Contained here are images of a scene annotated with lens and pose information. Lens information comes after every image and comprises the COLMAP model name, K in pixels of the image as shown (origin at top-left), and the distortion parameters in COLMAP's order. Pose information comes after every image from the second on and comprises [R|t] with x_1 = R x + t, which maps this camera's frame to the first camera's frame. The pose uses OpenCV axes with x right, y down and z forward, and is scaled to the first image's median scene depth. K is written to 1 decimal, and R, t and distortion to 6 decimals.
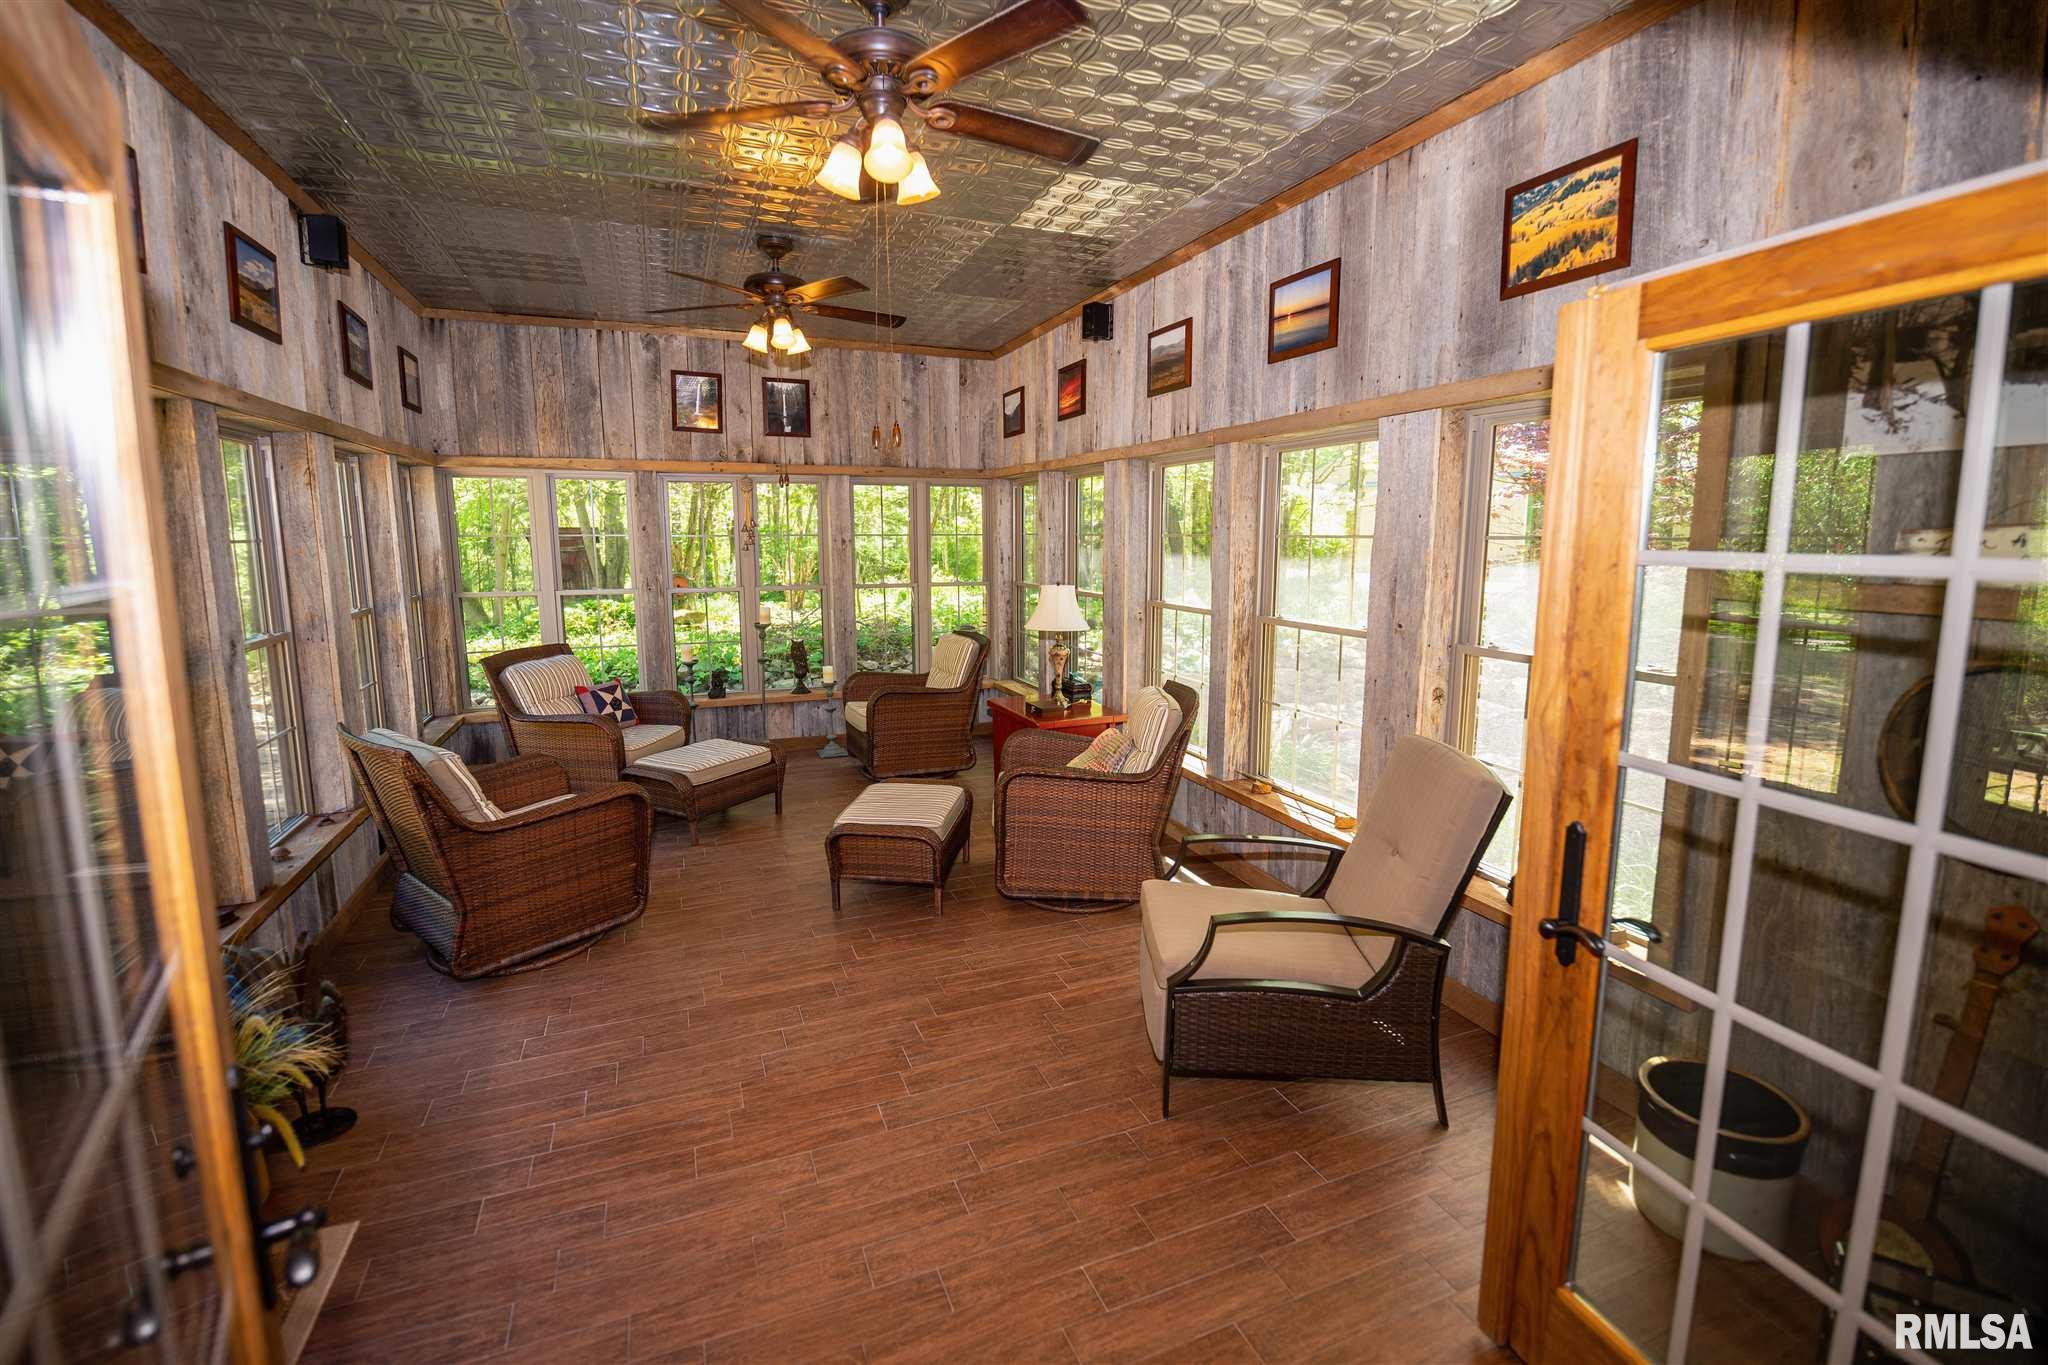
lens RADIAL K [[899.5, 0, 1029.7], [0, 899.5, 662.9], [0, 0, 1]] dist [-0.000875, -0.000347]
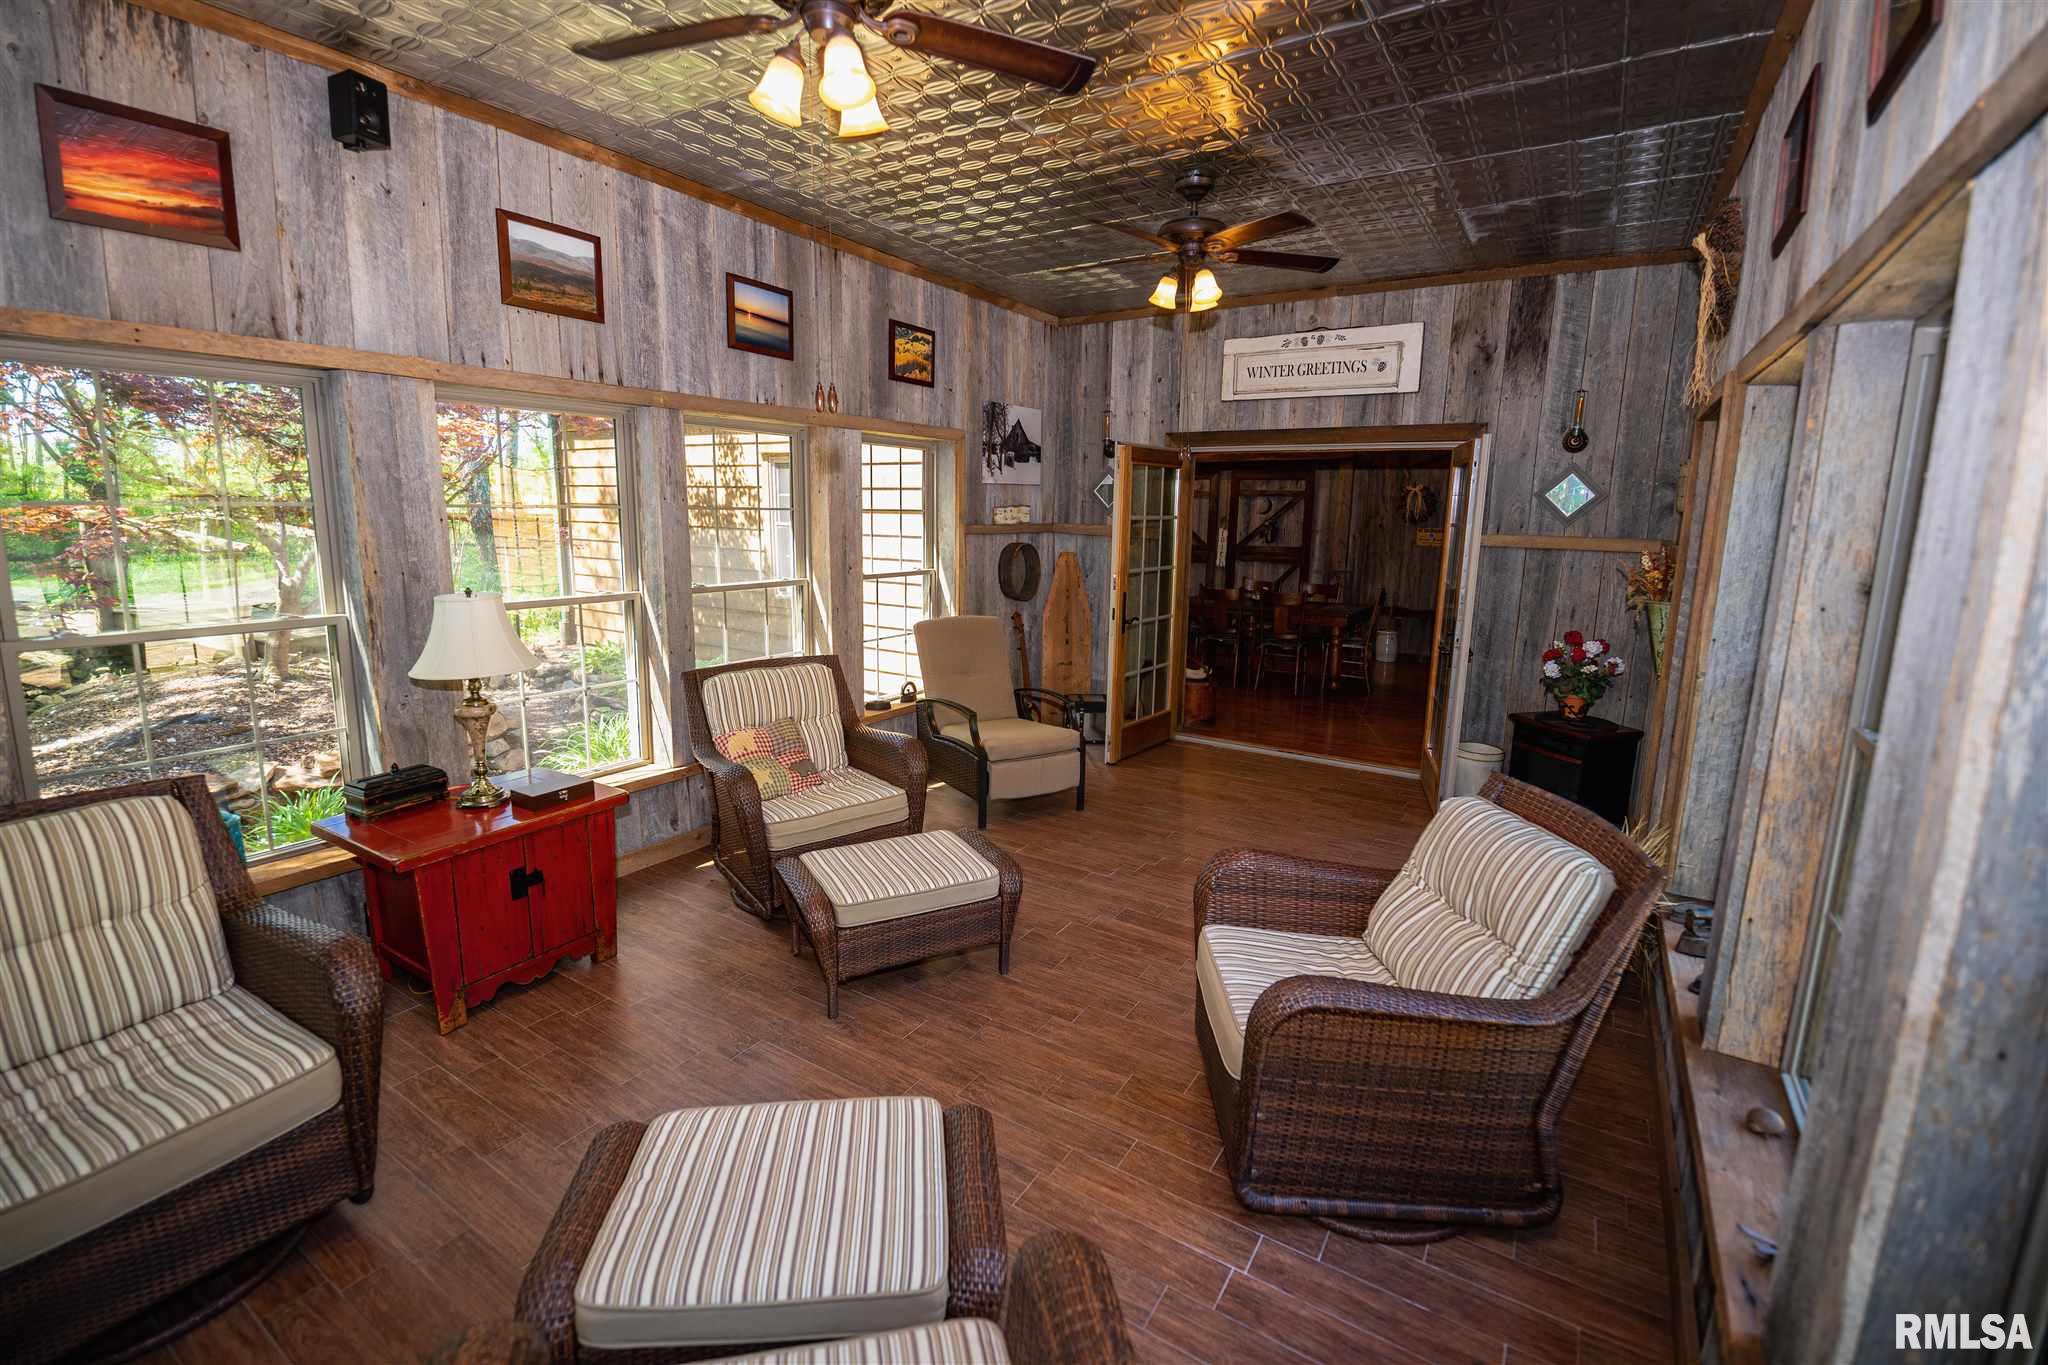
lens RADIAL K [[899.5, 0, 1026.4], [0, 899.5, 679.7], [0, 0, 1]] dist [-0.000875, -0.000347]
pose [[-0.577888, -0.159093, 0.800459, -0.917770], [0.100865, 0.959373, 0.263497, -0.211873], [-0.809859, 0.233010, -0.538363, 1.471006]]
